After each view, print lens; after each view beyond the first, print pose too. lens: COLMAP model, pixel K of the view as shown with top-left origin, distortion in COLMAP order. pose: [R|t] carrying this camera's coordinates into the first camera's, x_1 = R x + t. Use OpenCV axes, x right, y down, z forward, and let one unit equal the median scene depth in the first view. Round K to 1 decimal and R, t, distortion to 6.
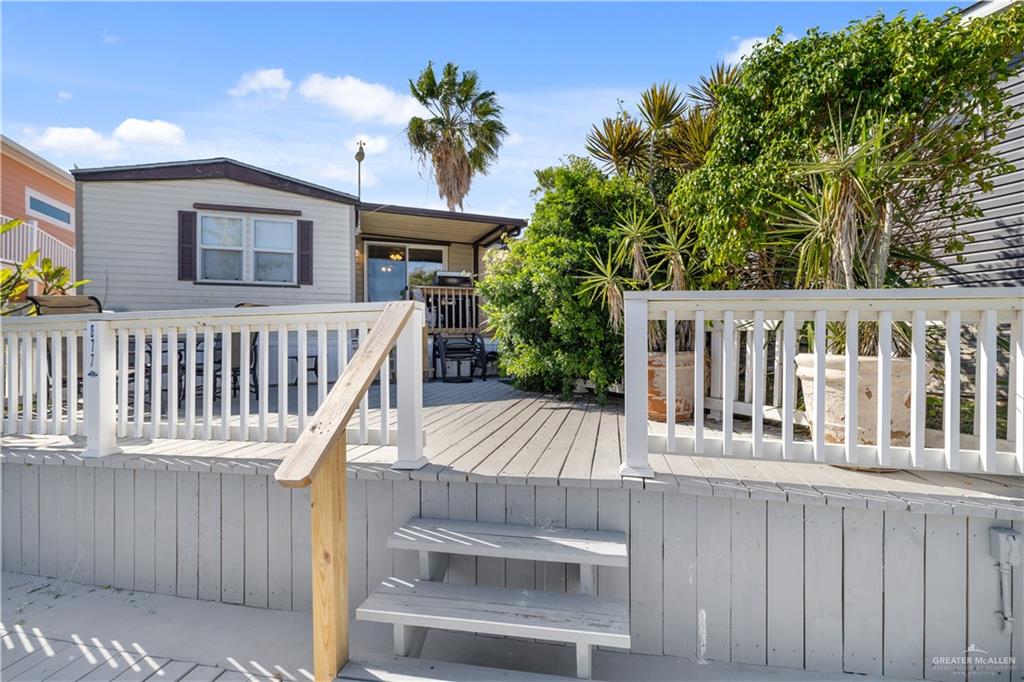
lens RADIAL K [[511.8, 0, 513.7], [0, 511.8, 340.6], [0, 0, 1]] dist [-0.005962, -0.000324]
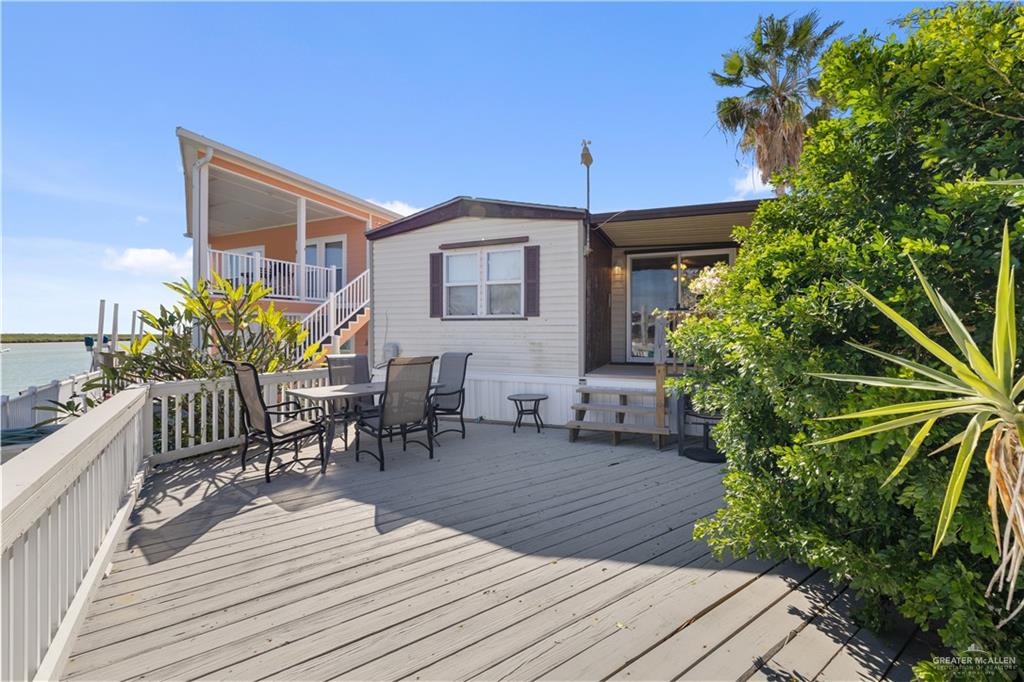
lens RADIAL K [[435.4, 0, 496.9], [0, 435.4, 332.0], [0, 0, 1]] dist [-0.001895, 0.001025]
pose [[0.710563, 0.006166, -0.703607, 0.095199], [-0.002703, 0.999978, 0.006033, -0.087389], [0.703629, -0.002385, 0.710564, 0.409289]]
